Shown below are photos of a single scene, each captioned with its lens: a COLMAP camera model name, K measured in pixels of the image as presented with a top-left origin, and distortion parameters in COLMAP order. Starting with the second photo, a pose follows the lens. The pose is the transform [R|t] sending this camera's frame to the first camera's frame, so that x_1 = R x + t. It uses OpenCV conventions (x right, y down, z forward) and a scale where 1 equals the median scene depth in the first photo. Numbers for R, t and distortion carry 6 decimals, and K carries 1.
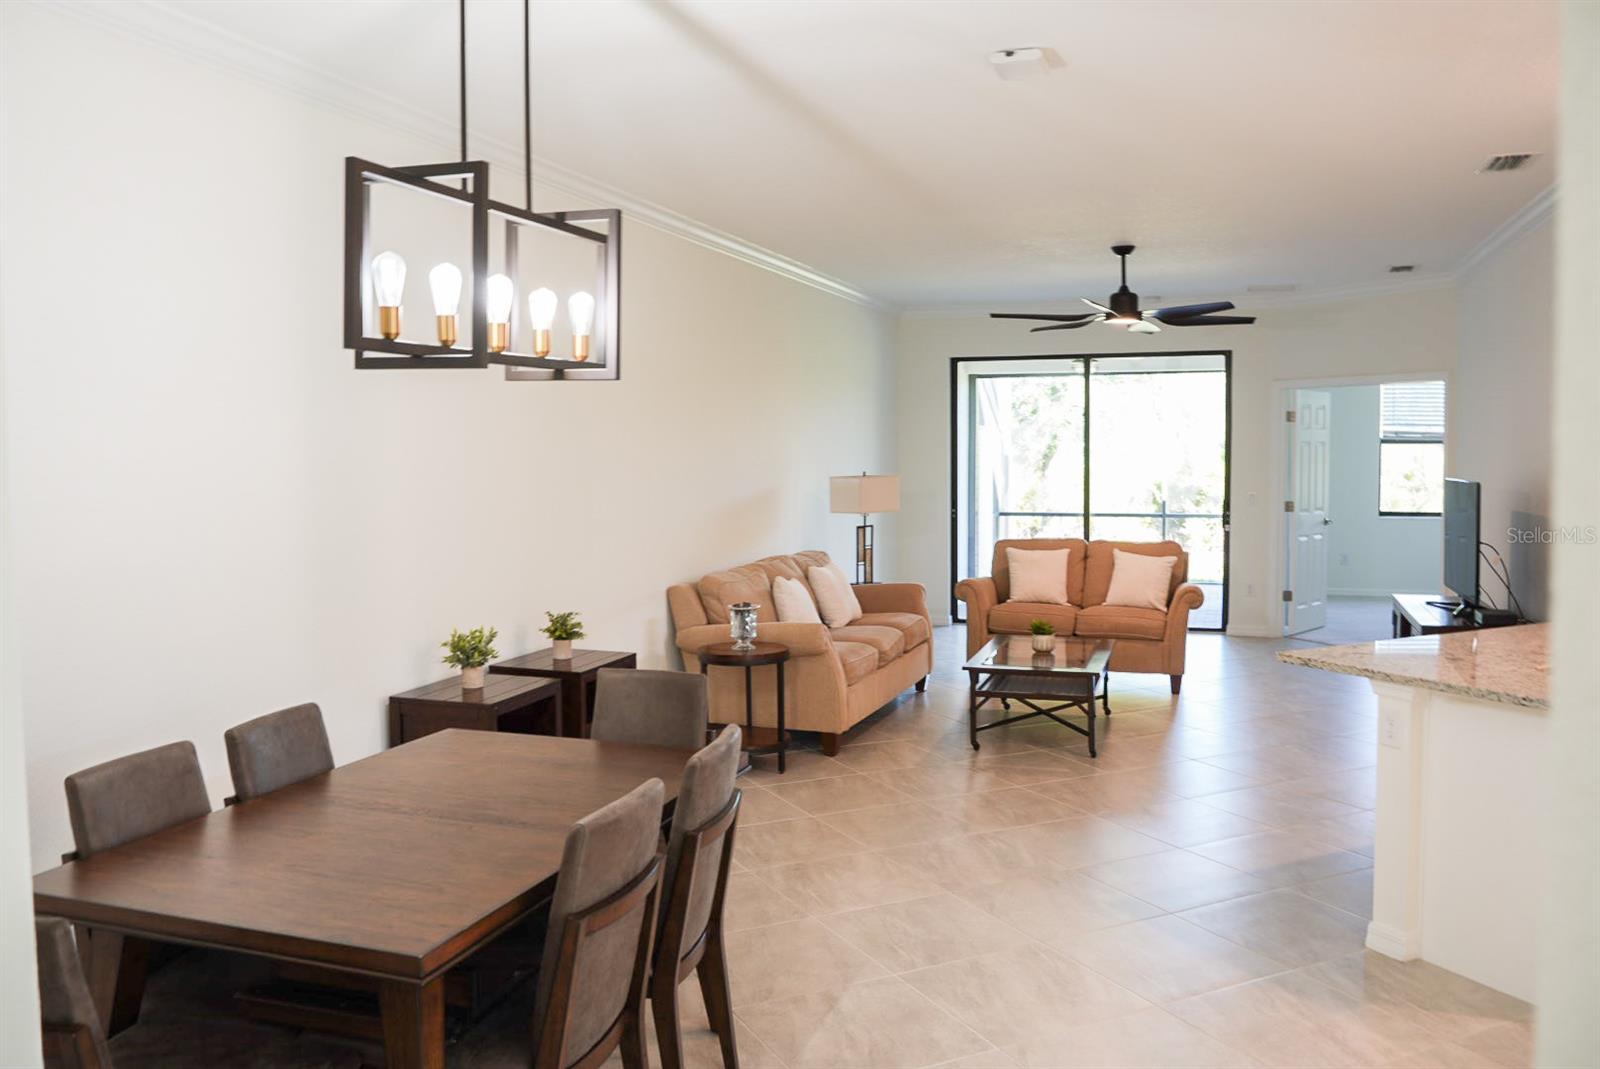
lens RADIAL K [[1310.1, 0, 800.0], [0, 1310.1, 534.5], [0, 0, 1]] dist [-0.060946, 0.003361]
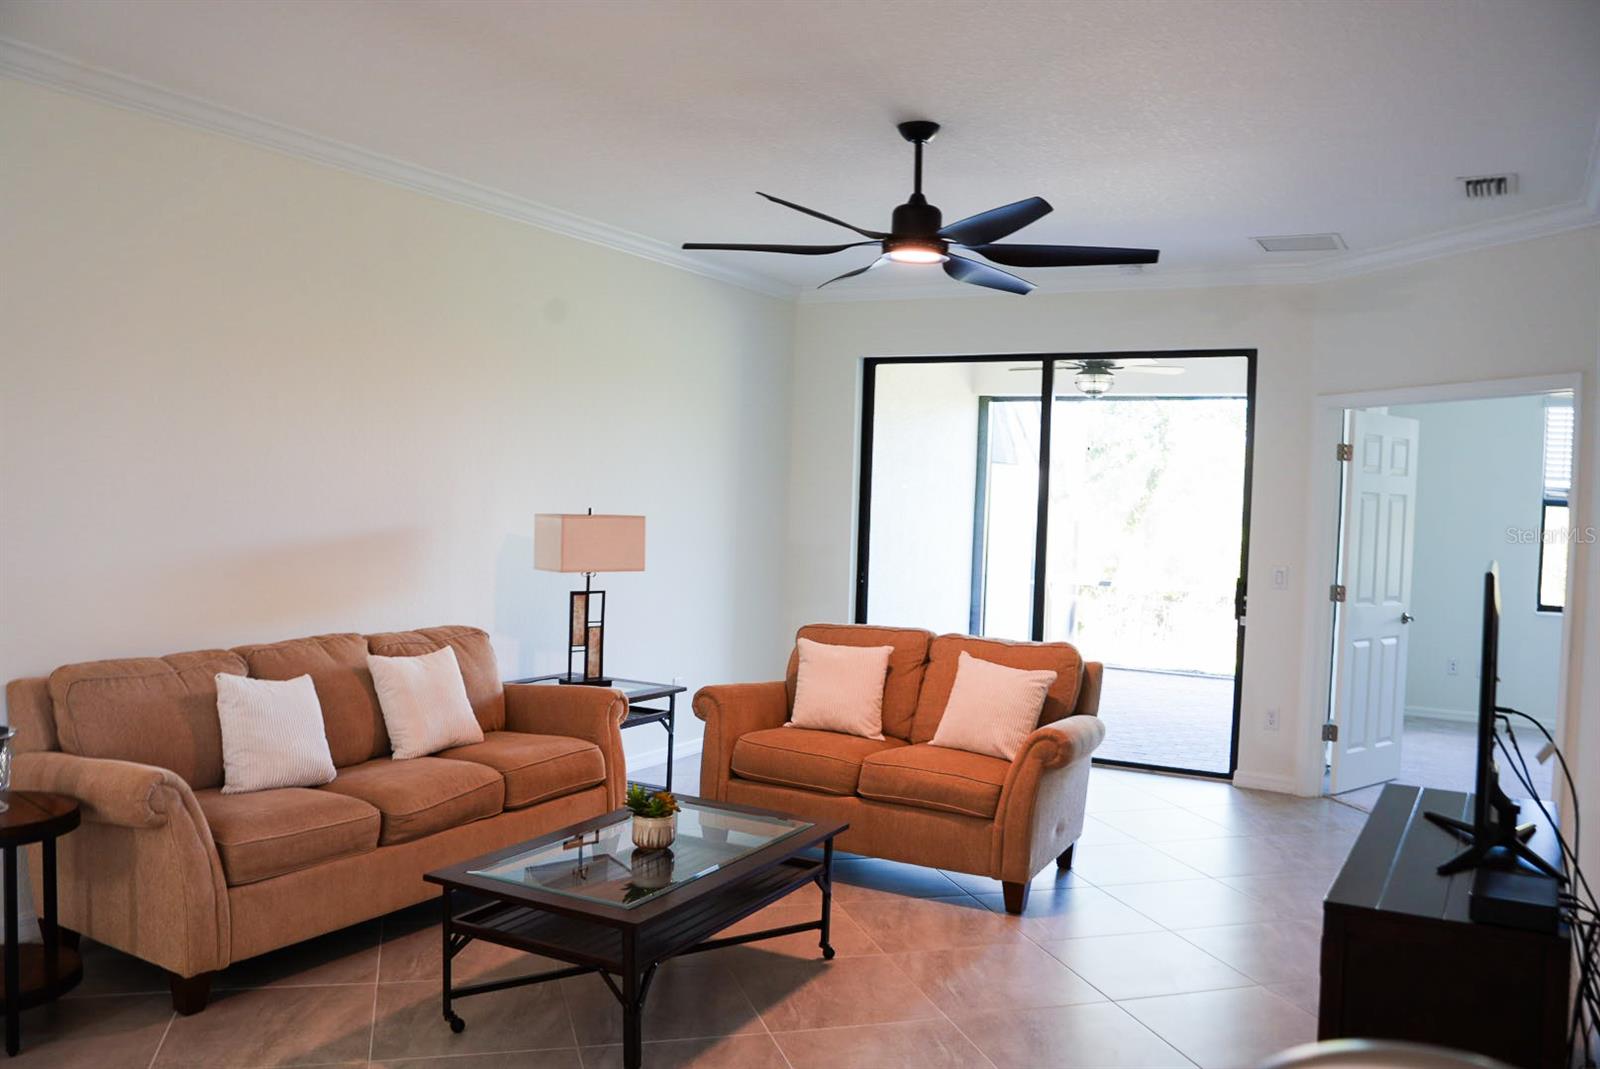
lens RADIAL K [[1325.7, 0, 800.0], [0, 1325.7, 534.5], [0, 0, 1]] dist [-0.069964, 0.003937]
pose [[0.984648, 0.042798, -0.169225, 0.263312], [-0.049327, 0.998184, -0.034563, -0.017274], [0.167439, 0.042380, 0.984971, 0.375192]]
